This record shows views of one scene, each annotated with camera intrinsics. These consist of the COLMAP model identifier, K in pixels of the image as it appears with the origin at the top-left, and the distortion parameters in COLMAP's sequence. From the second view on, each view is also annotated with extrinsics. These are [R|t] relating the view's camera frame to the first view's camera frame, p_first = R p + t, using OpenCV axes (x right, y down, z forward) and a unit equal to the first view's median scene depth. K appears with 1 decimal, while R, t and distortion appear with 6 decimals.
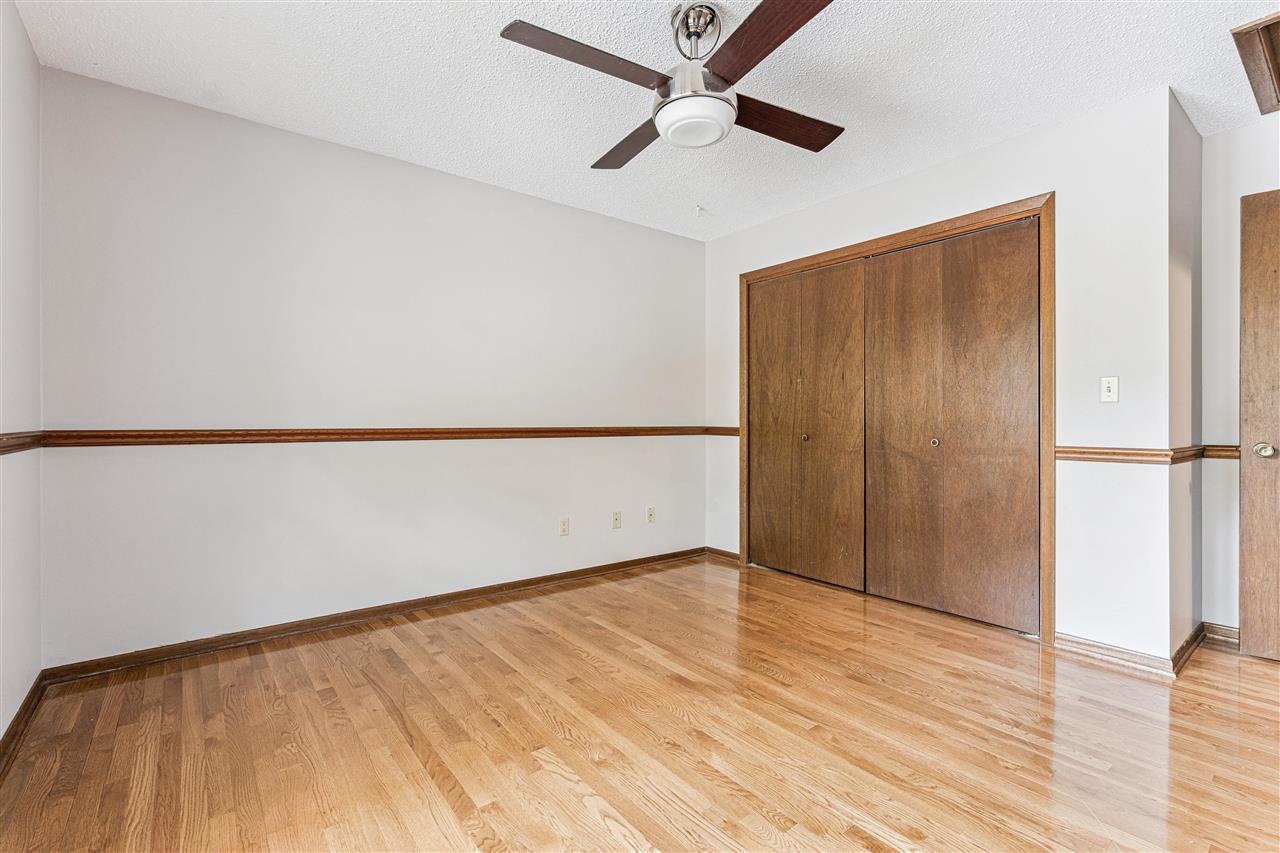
lens RADIAL K [[579.6, 0, 645.3], [0, 579.6, 420.4], [0, 0, 1]] dist [-0.001999, -0.000061]
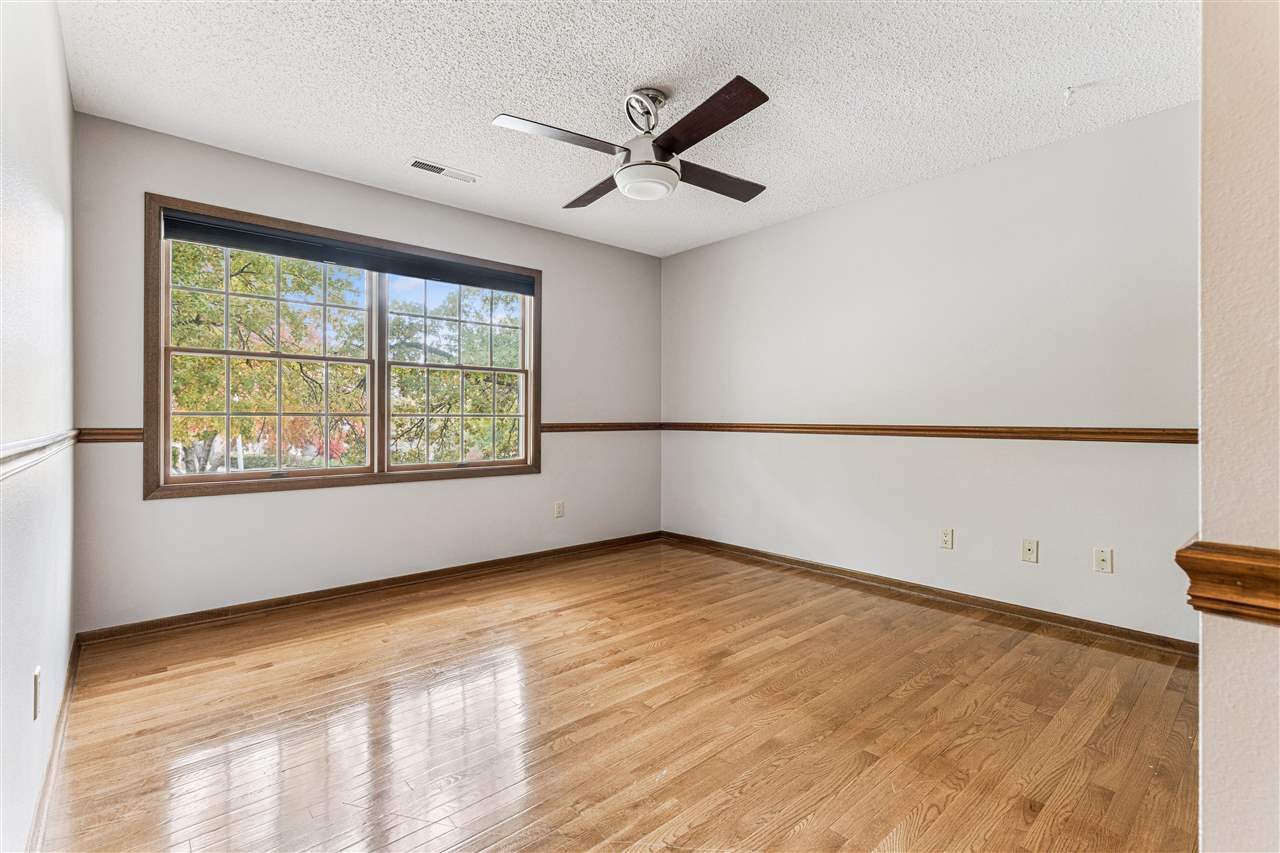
lens RADIAL K [[579.6, 0, 645.3], [0, 579.6, 420.4], [0, 0, 1]] dist [-0.001999, -0.000061]
pose [[0.060324, 0.003071, -0.998174, 1.082335], [-0.000519, 0.999995, 0.003046, 0.001756], [0.998179, 0.000335, 0.060325, 0.744795]]
